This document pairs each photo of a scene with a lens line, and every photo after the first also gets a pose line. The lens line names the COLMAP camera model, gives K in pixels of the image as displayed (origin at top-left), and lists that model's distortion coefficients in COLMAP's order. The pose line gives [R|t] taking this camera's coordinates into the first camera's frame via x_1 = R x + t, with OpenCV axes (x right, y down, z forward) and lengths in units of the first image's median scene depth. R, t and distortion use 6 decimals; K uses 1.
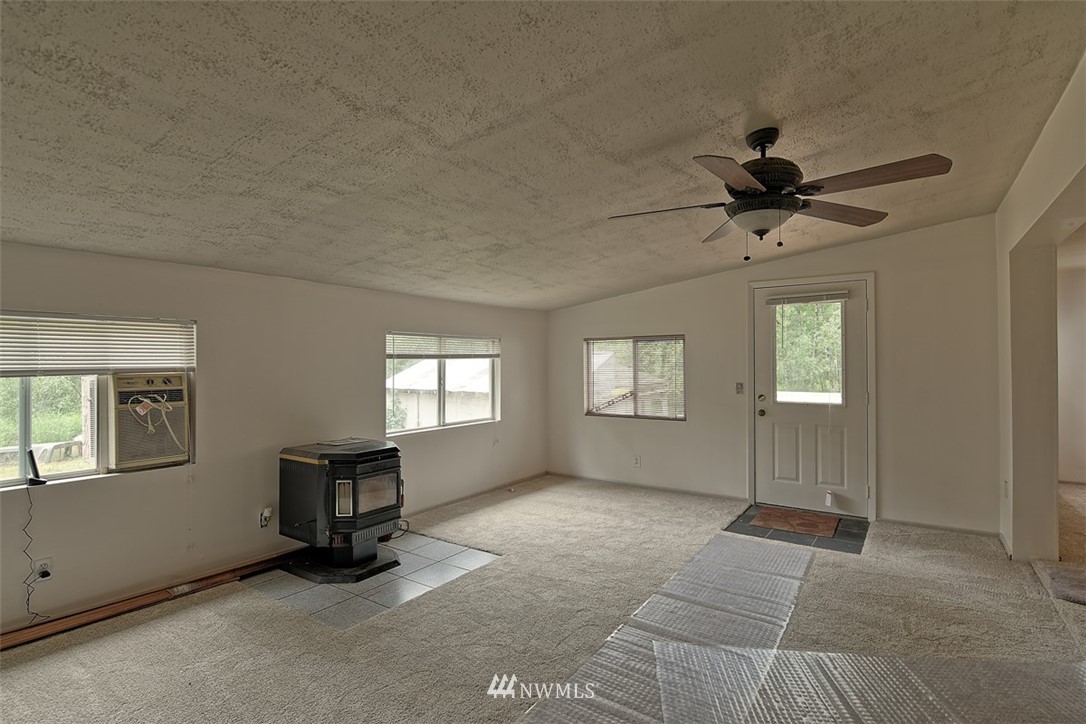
lens RADIAL K [[531.1, 0, 541.2], [0, 531.1, 351.6], [0, 0, 1]] dist [-0.014491, -0.005198]
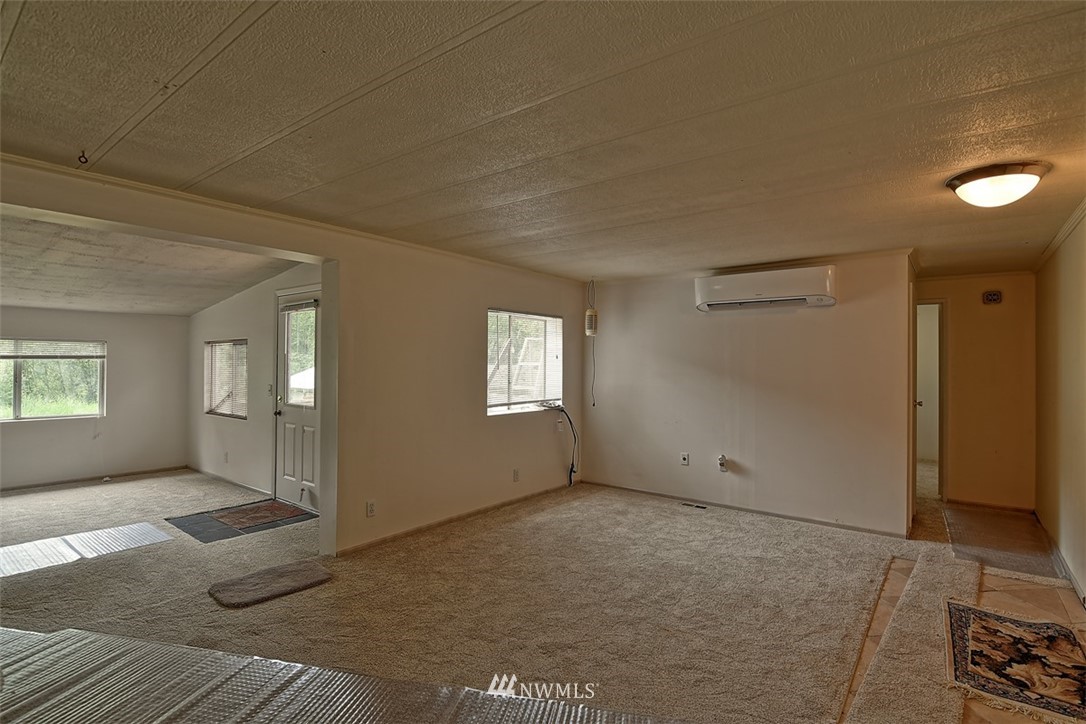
lens RADIAL K [[531.1, 0, 538.6], [0, 531.1, 360.4], [0, 0, 1]] dist [-0.014491, -0.005198]
pose [[0.999112, 0.012535, -0.040222, 0.874168], [-0.011963, 0.999824, 0.014445, -0.011725], [0.040396, -0.013951, 0.999086, -0.038462]]
